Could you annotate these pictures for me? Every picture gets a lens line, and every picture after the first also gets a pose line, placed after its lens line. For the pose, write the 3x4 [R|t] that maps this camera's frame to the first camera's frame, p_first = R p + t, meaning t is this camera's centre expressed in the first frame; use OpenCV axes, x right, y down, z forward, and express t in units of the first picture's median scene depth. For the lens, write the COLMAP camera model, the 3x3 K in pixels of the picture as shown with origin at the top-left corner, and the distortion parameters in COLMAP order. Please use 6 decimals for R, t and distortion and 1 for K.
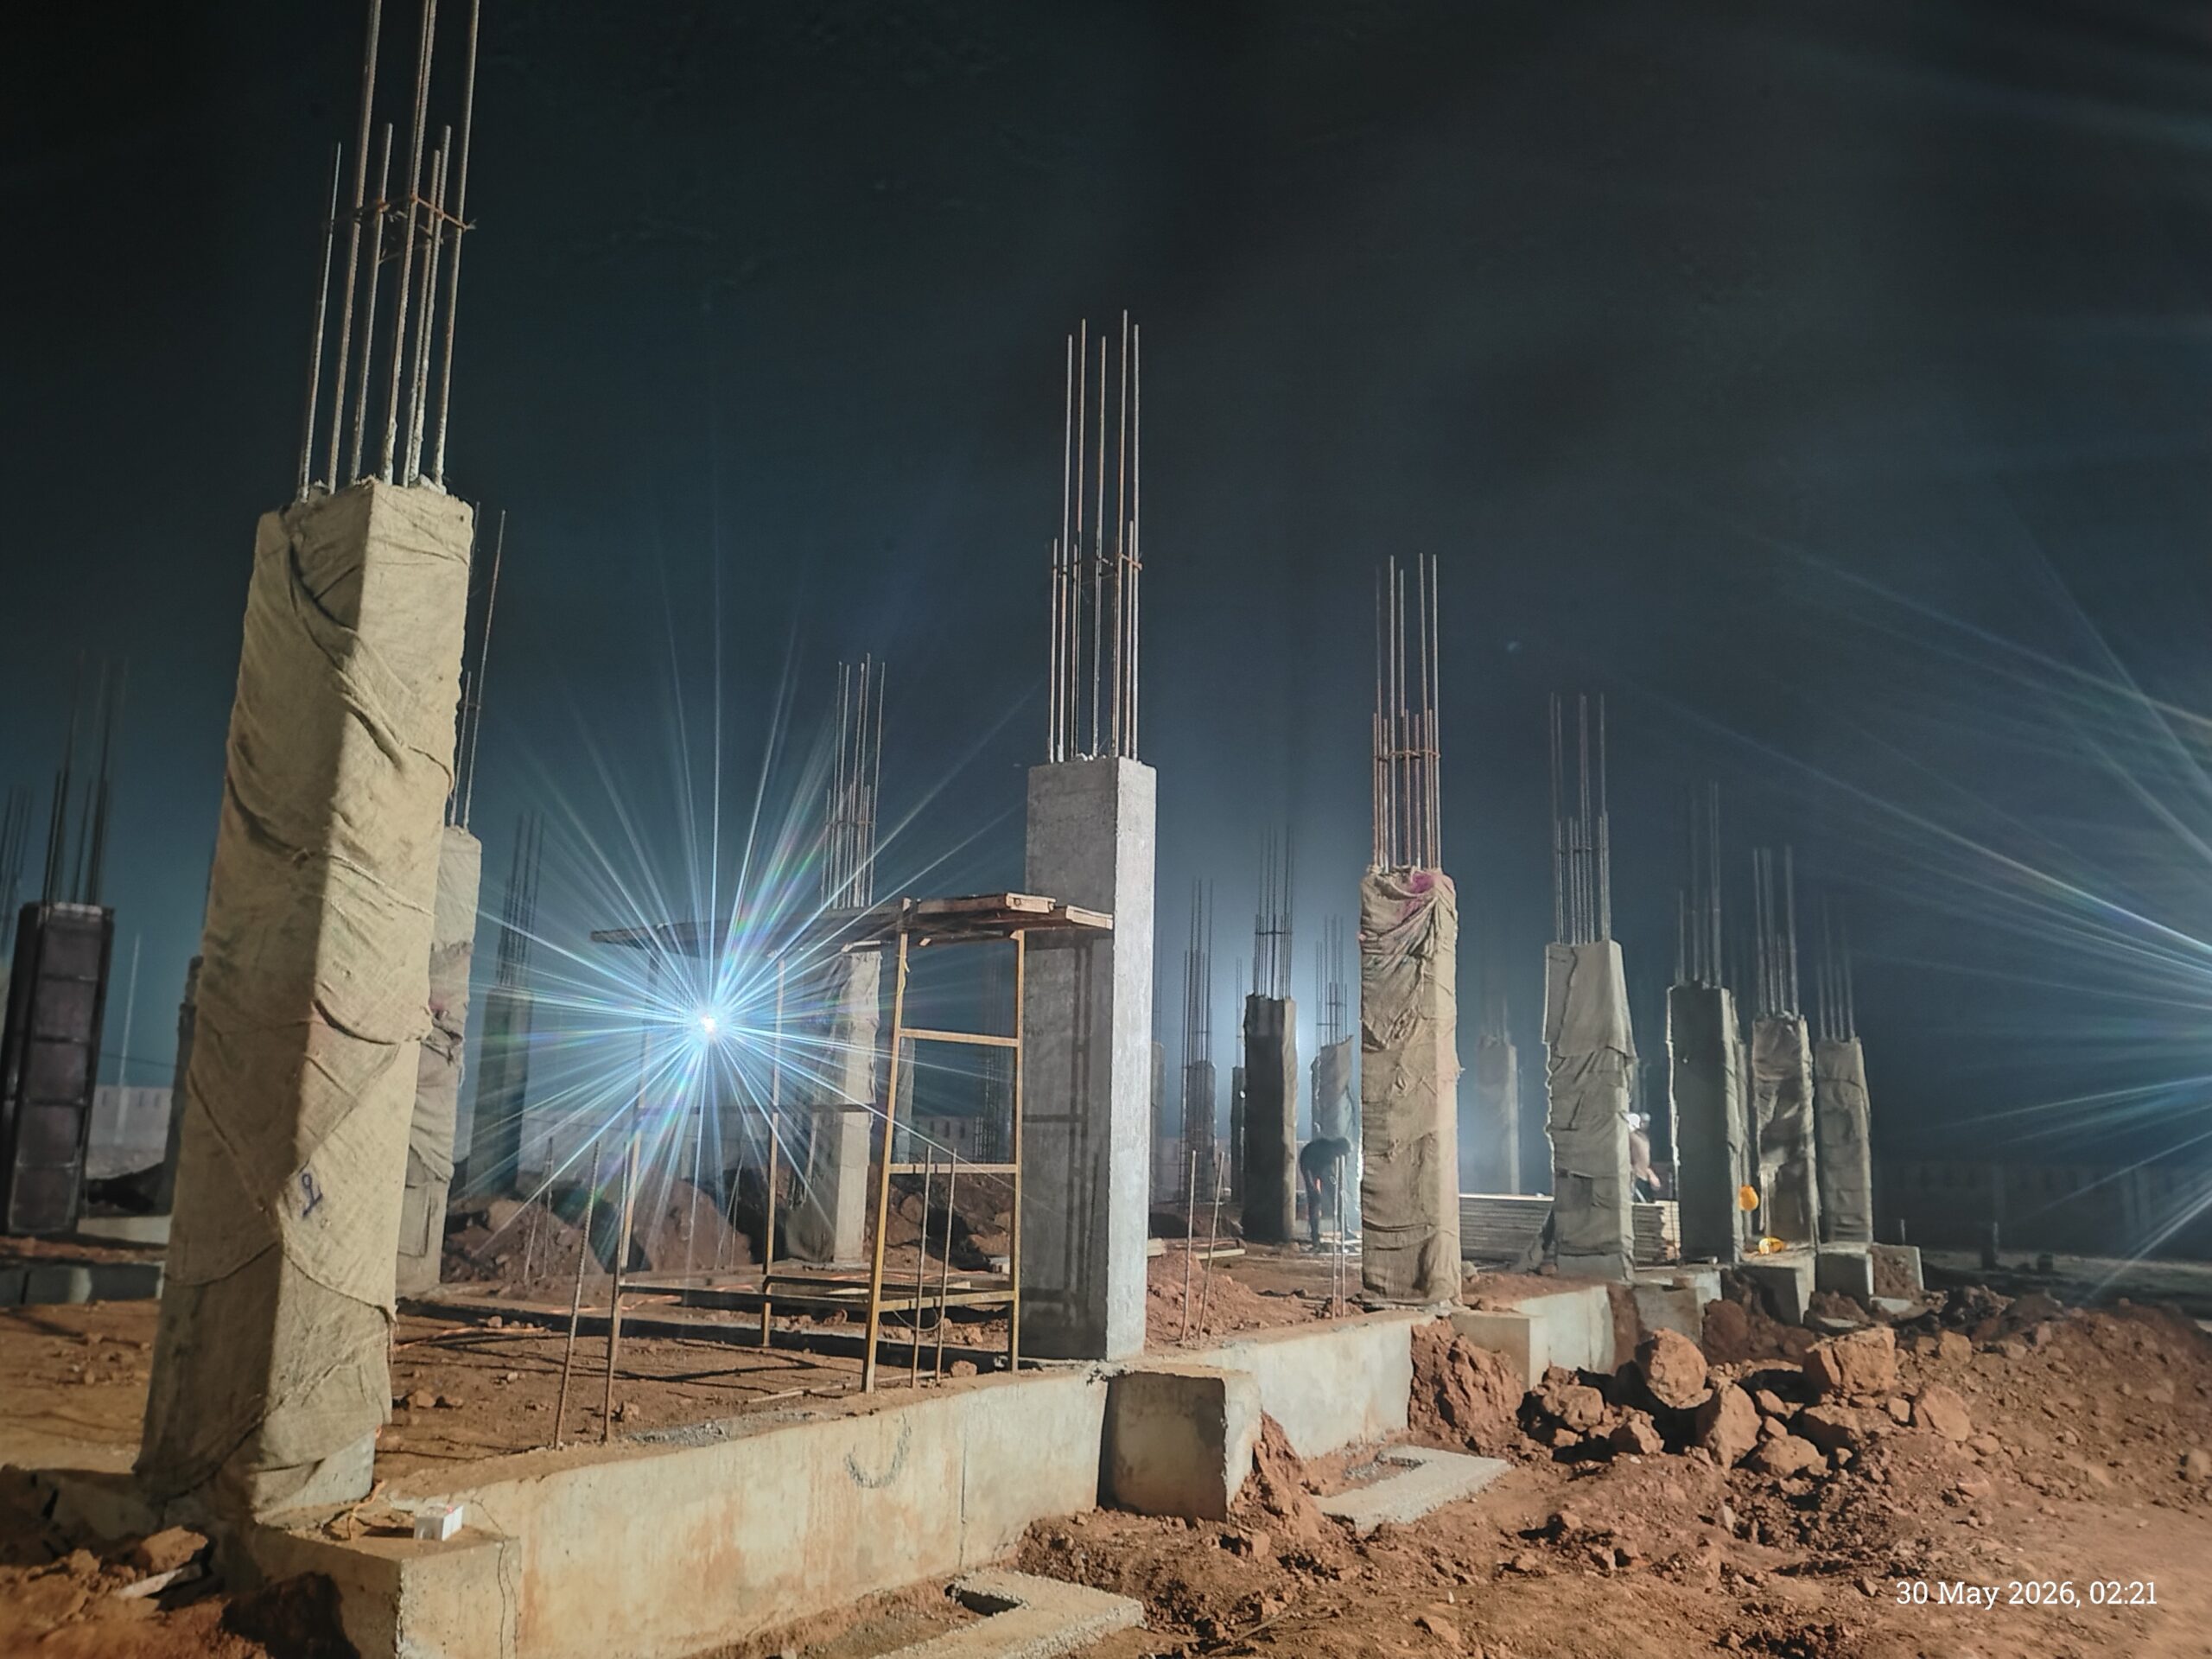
lens RADIAL K [[1638.4, 0, 1105.9], [0, 1638.4, 820.9], [0, 0, 1]] dist [0.116393, -0.149723]
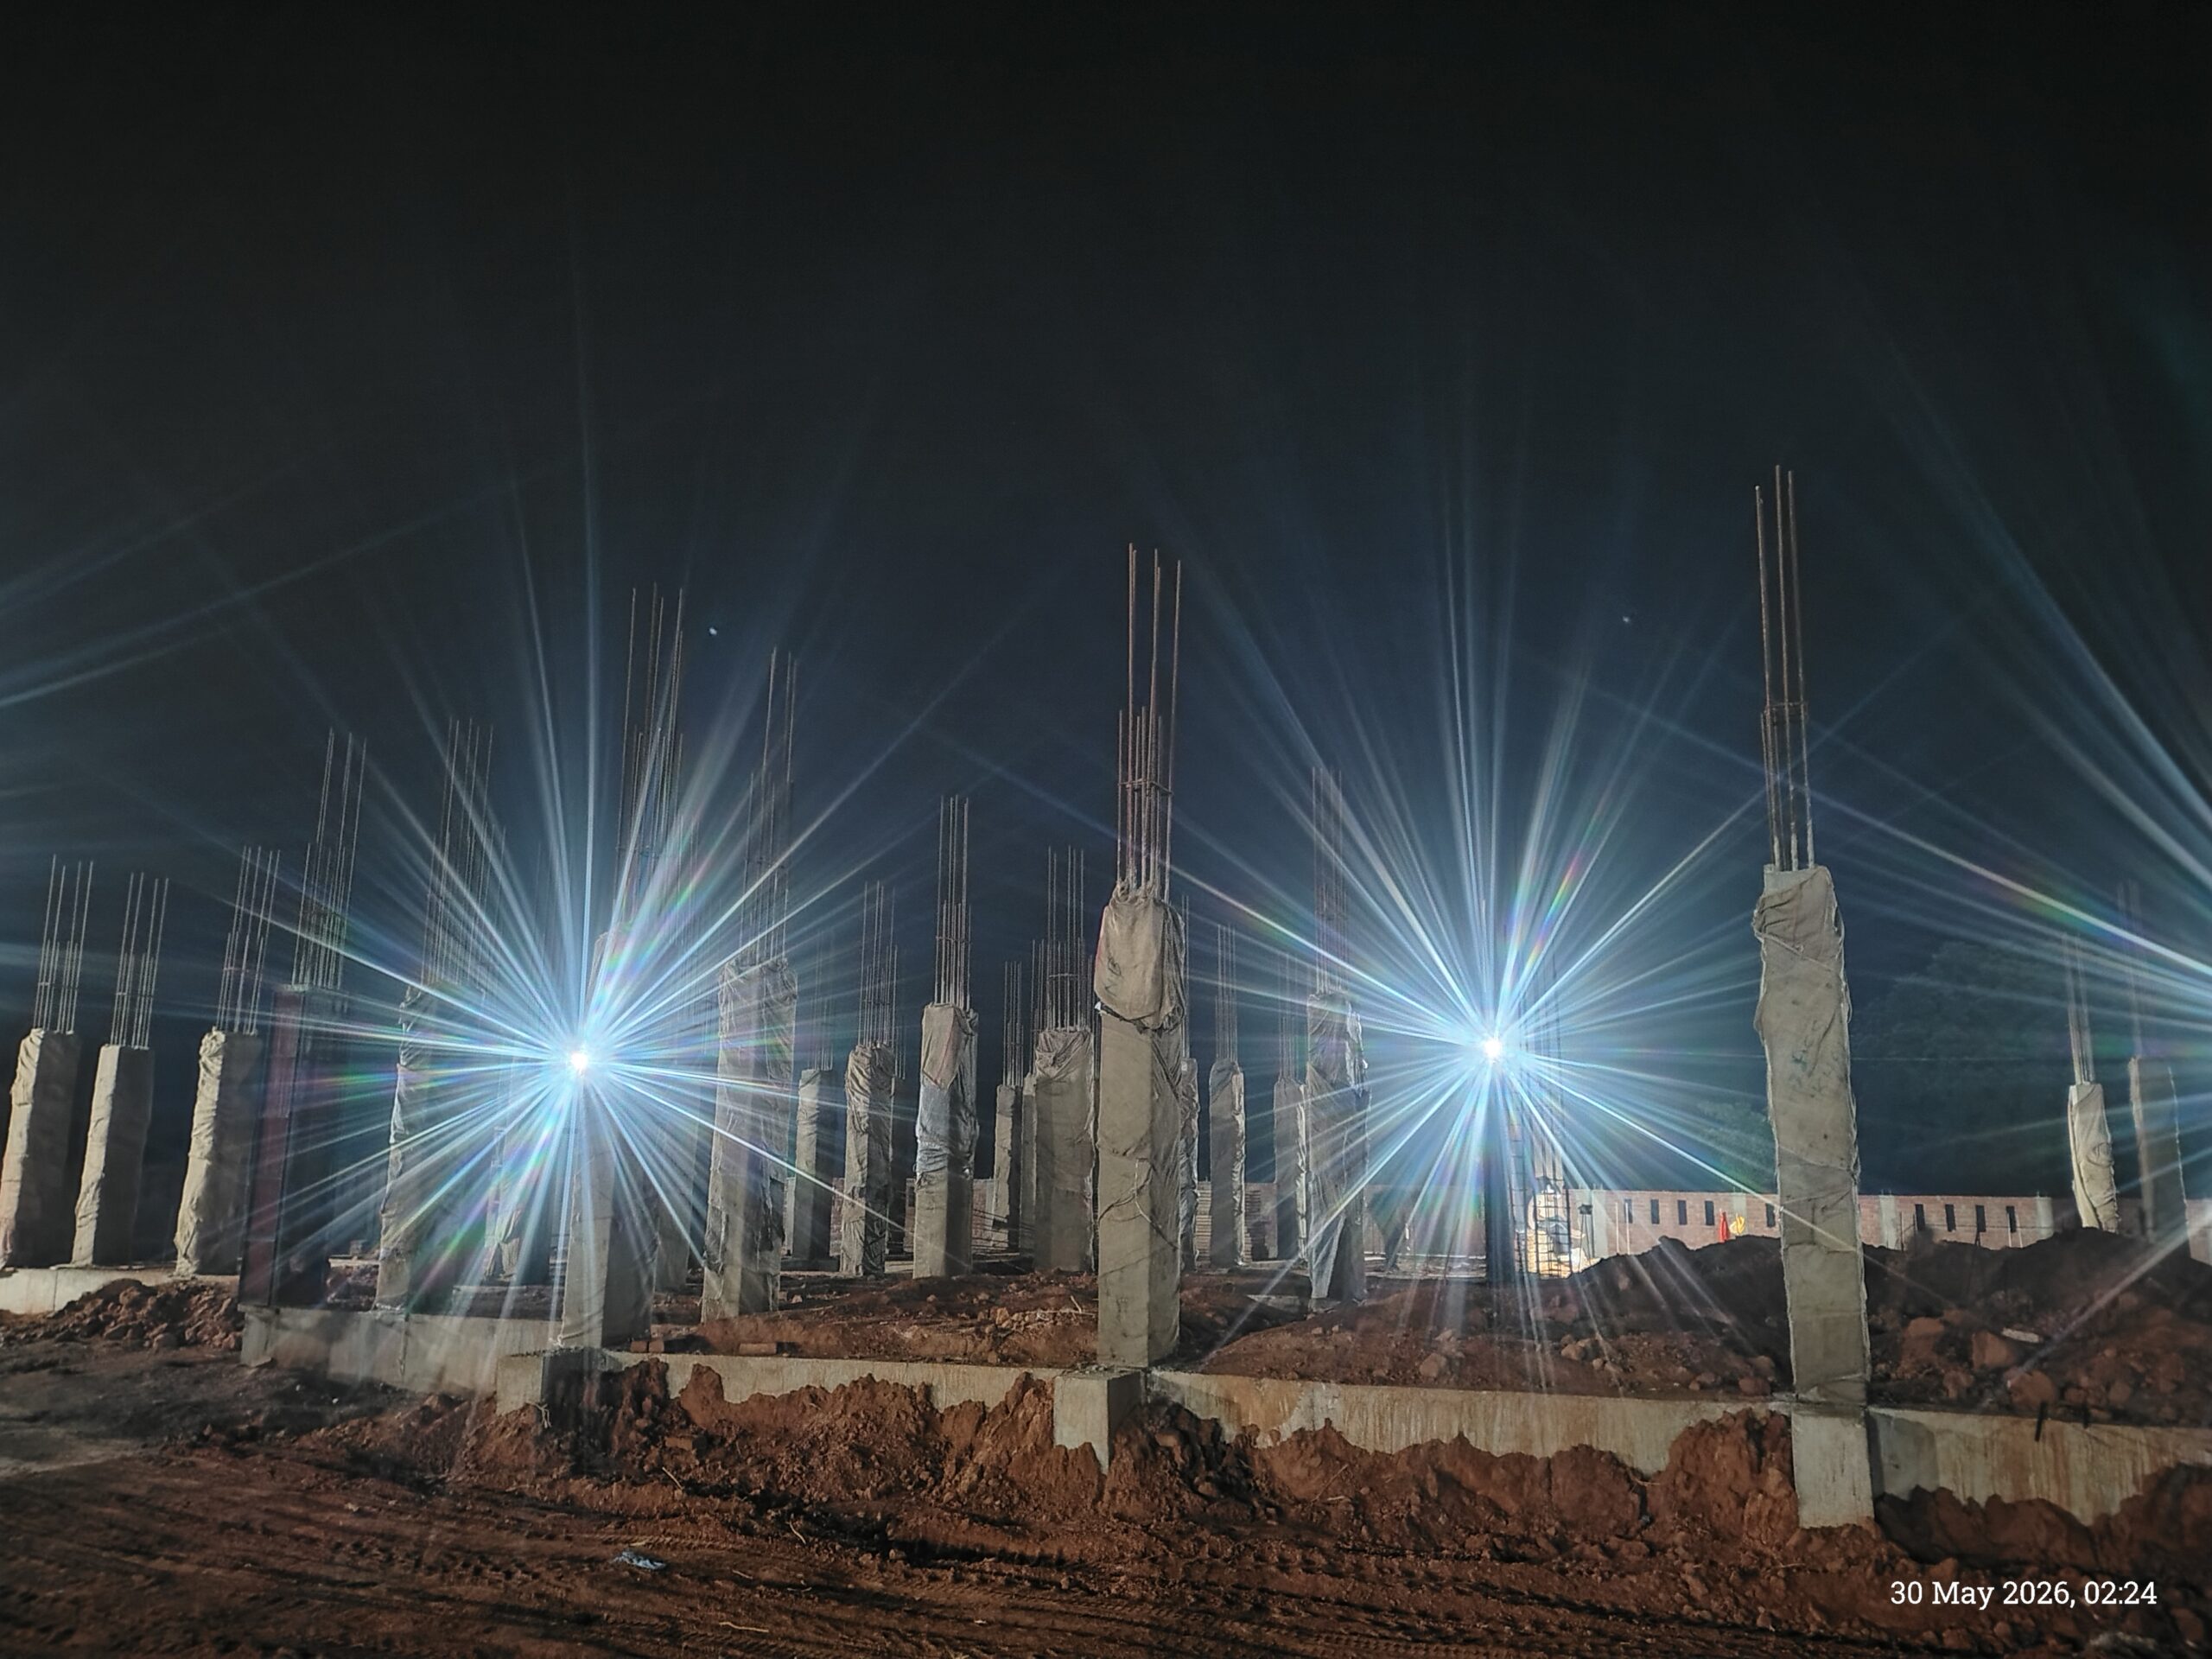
lens RADIAL K [[1638.4, 0, 1105.9], [0, 1638.4, 820.9], [0, 0, 1]] dist [0.116393, -0.149723]
pose [[0.997504, 0.004830, 0.070439, -0.045160], [-0.003442, 0.999798, -0.019824, 0.023446], [-0.070521, 0.019532, 0.997319, 0.189006]]
